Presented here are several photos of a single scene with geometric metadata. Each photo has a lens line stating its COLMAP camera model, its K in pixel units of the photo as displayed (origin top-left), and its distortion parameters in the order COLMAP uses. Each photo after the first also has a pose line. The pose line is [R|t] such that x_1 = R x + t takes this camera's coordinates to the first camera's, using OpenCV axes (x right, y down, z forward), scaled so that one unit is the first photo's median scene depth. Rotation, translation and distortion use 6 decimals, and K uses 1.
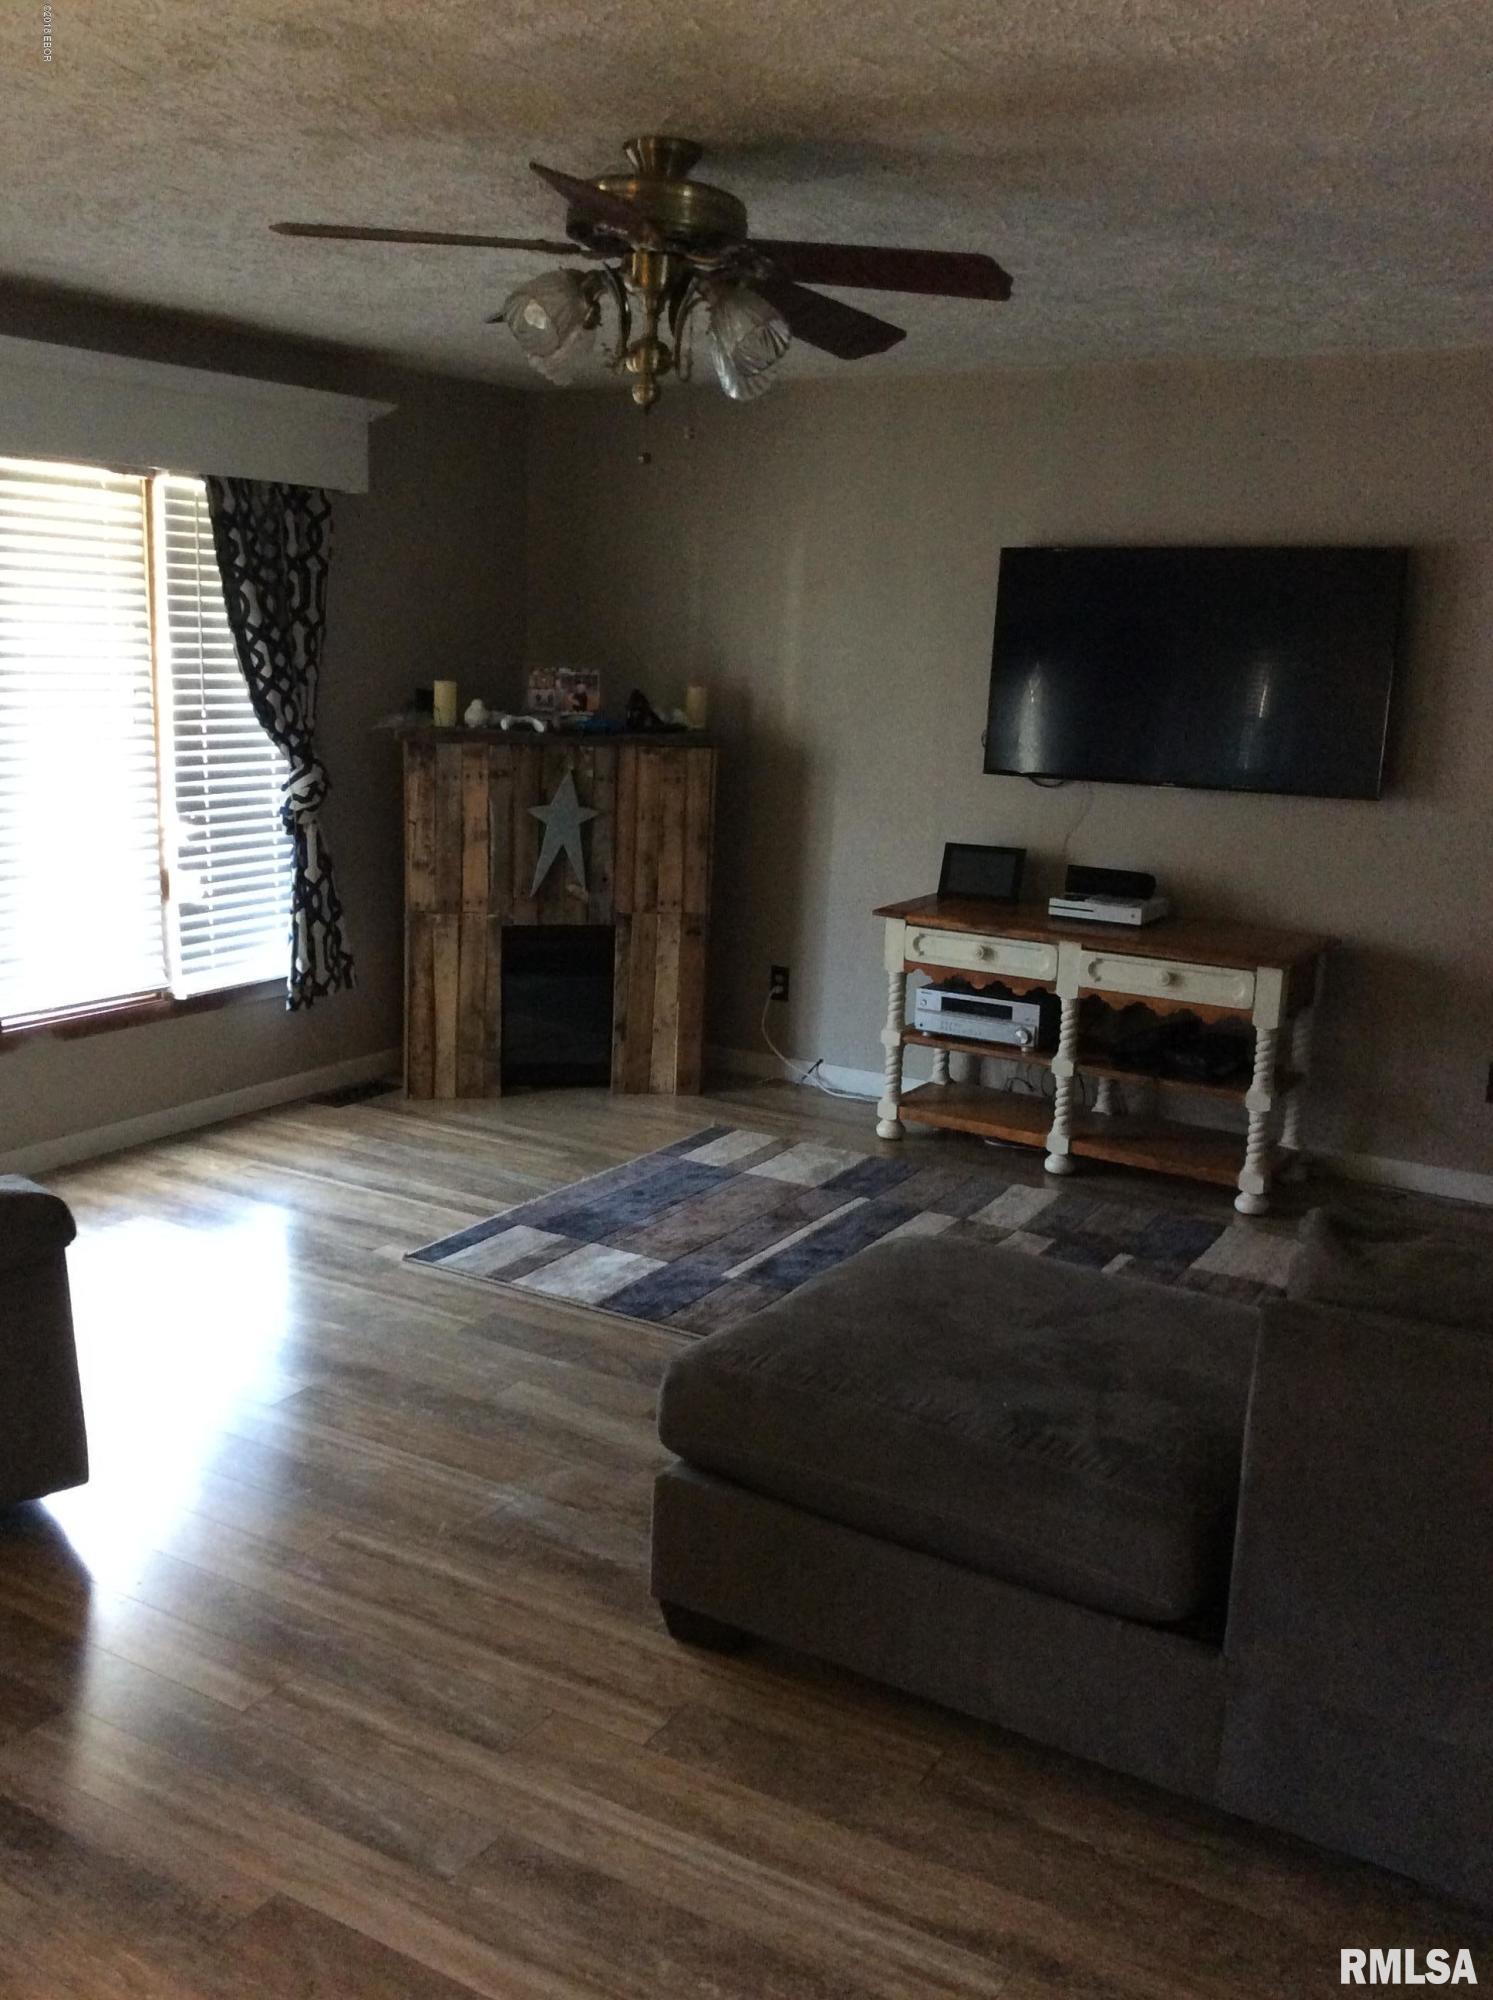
lens RADIAL K [[1843.7, 0, 746.5], [0, 1843.7, 1000.0], [0, 0, 1]] dist [0.062582, -0.001651]
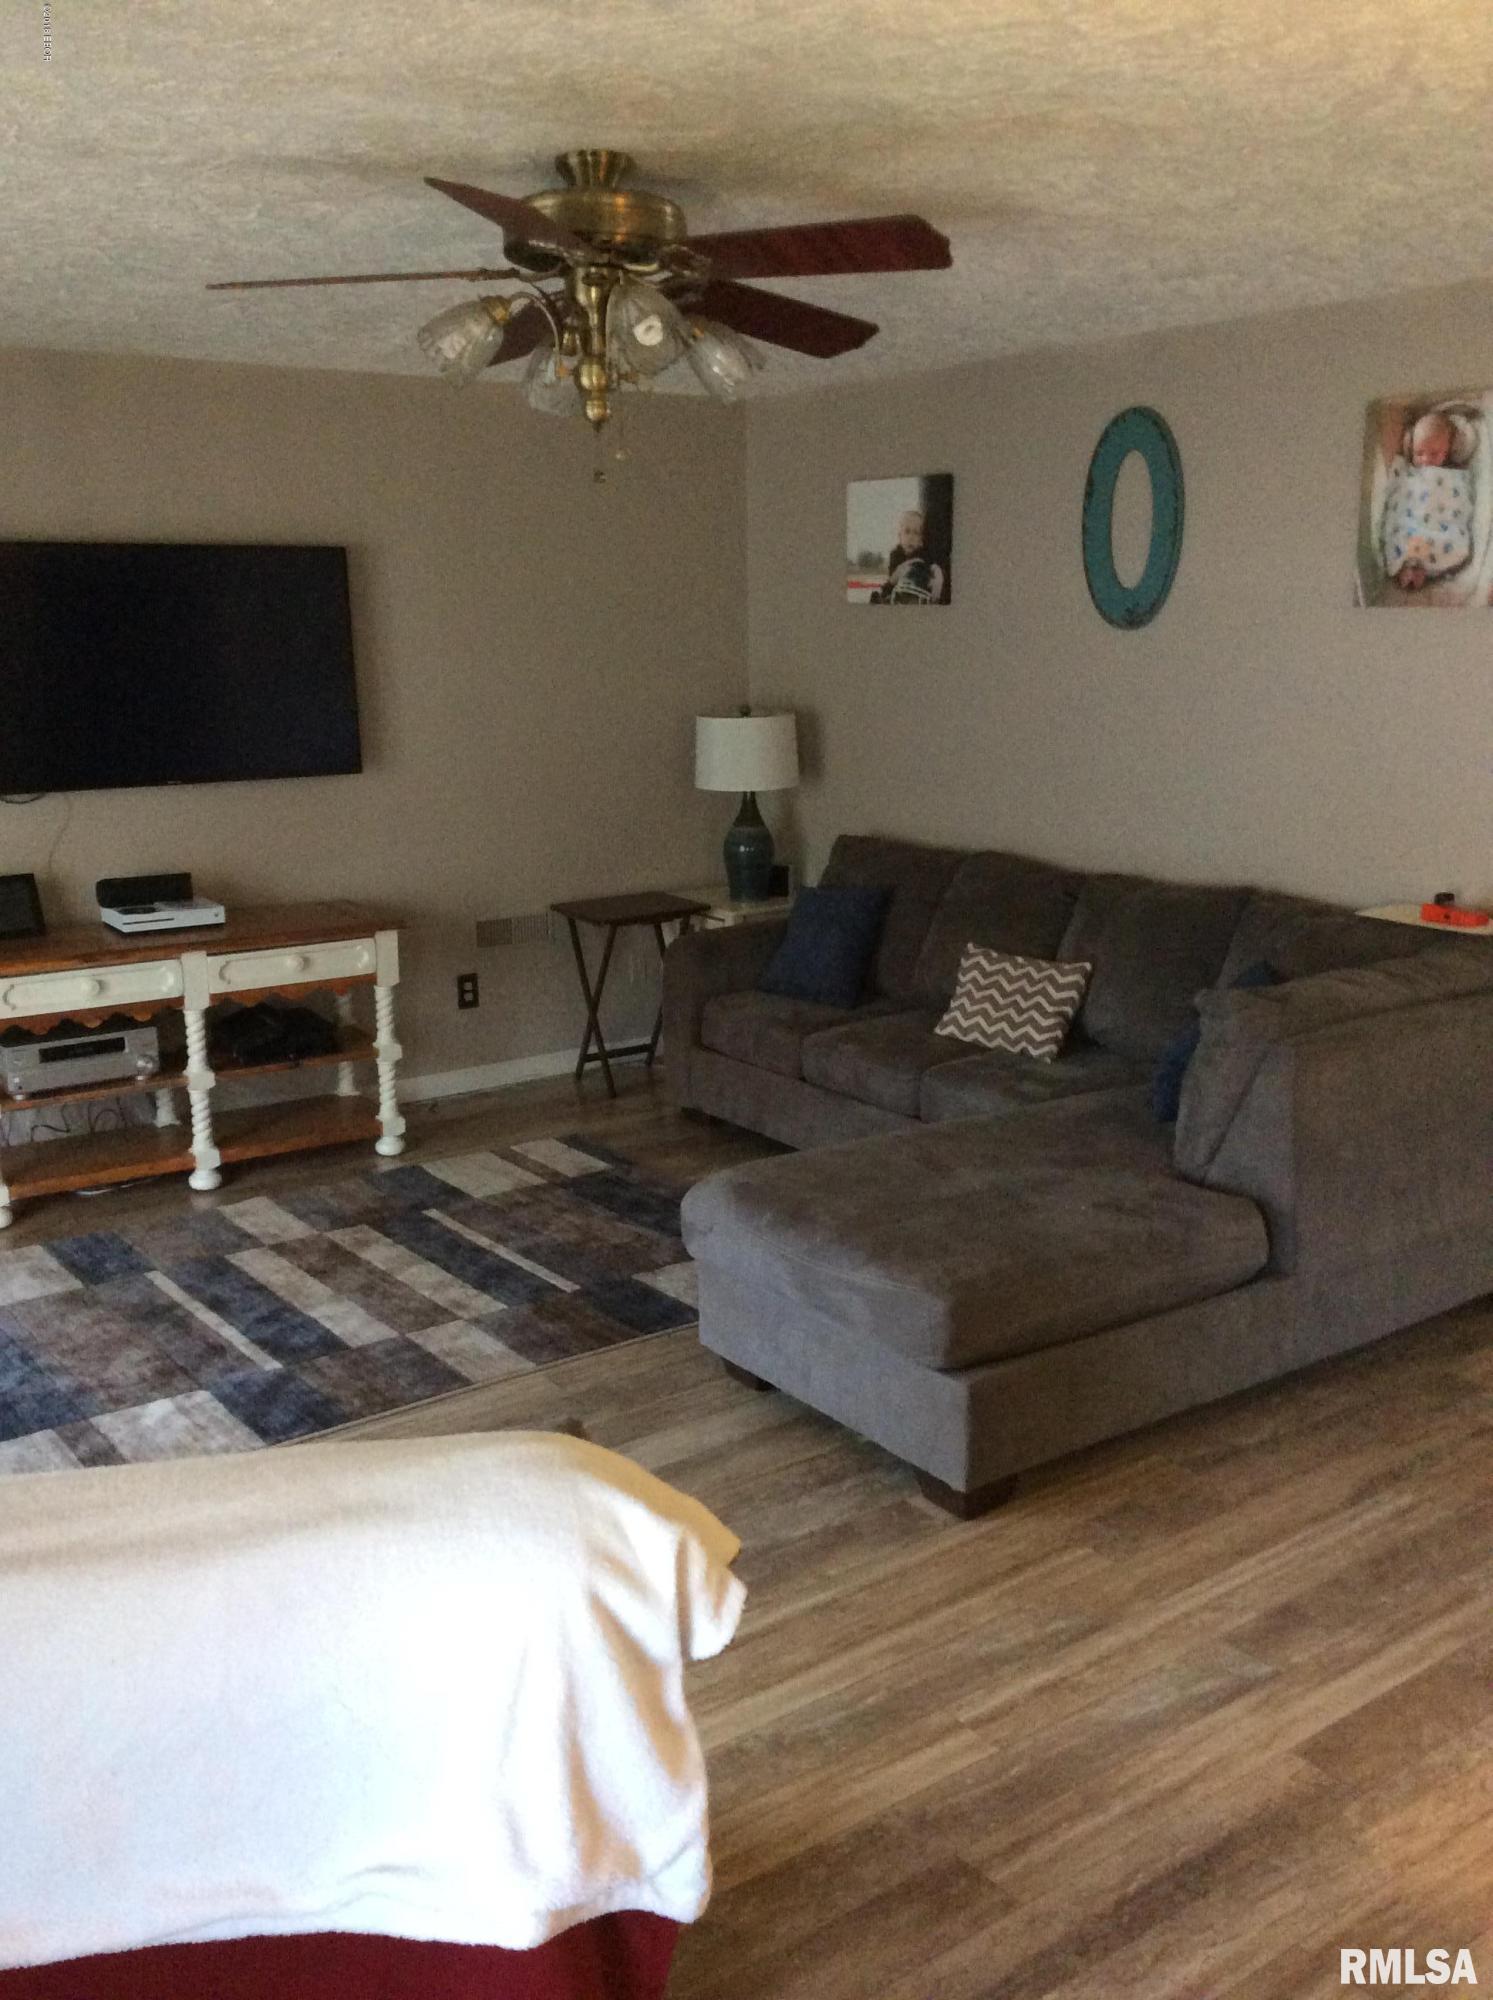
lens RADIAL K [[1830.7, 0, 745.9], [0, 1830.7, 941.0], [0, 0, 1]] dist [0.110322, -0.004300]
pose [[0.375382, -0.203523, 0.904249, -0.651559], [0.205850, 0.969536, 0.132763, -0.116440], [-0.903722, 0.136302, 0.405842, 0.371359]]
